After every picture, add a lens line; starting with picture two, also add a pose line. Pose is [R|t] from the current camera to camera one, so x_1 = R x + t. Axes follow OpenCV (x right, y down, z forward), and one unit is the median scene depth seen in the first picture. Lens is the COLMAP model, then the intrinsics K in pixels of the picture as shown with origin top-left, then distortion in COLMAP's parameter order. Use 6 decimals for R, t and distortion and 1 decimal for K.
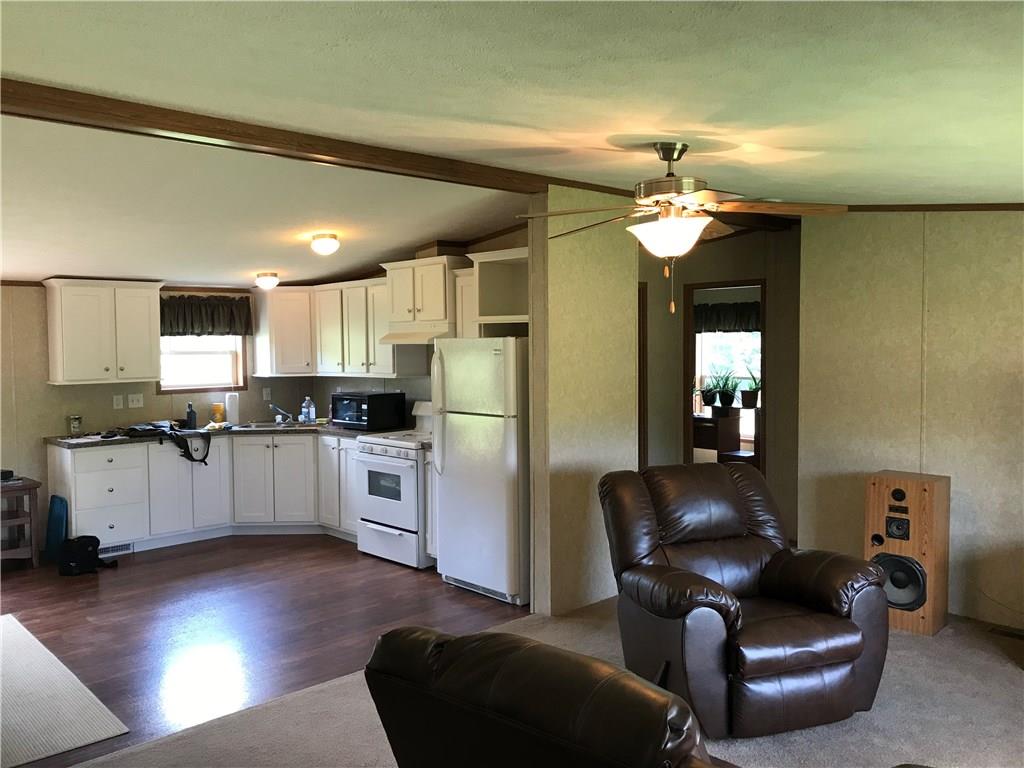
lens RADIAL K [[833.8, 0, 512.0], [0, 833.8, 384.0], [0, 0, 1]] dist [0.104664, -0.206156]
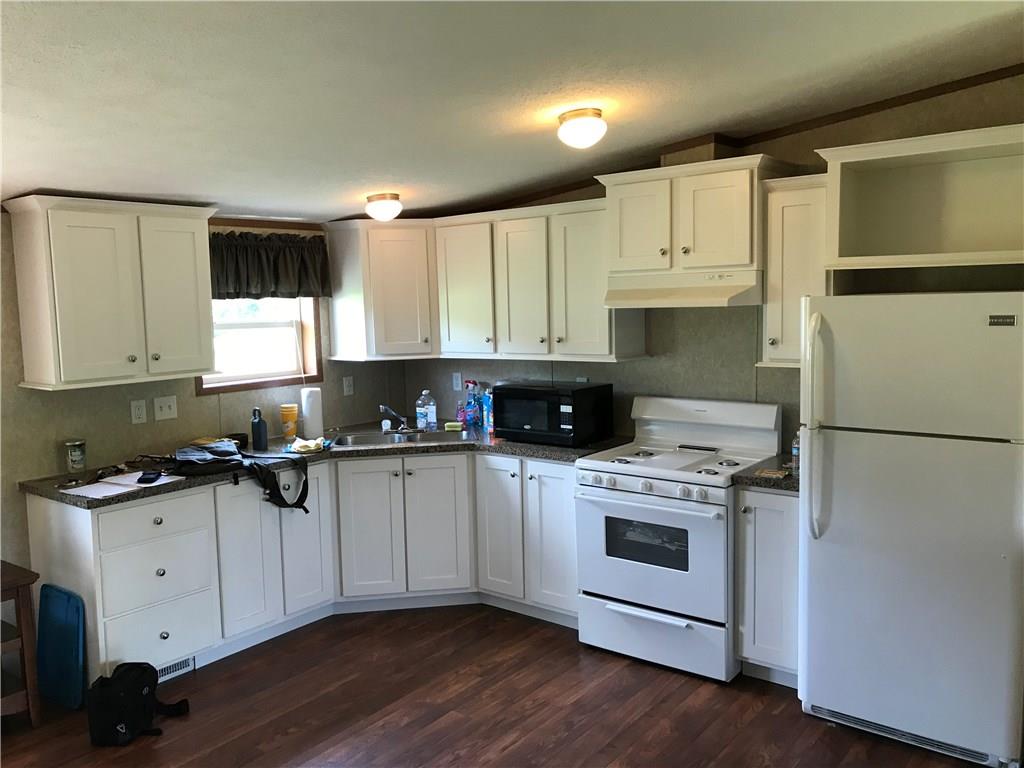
lens RADIAL K [[833.8, 0, 512.0], [0, 833.8, 384.0], [0, 0, 1]] dist [0.104664, -0.206156]
pose [[0.987526, -0.029480, 0.154672, -0.306806], [0.021546, 0.998377, 0.052722, -0.024607], [-0.155975, -0.048732, 0.986558, 0.385119]]
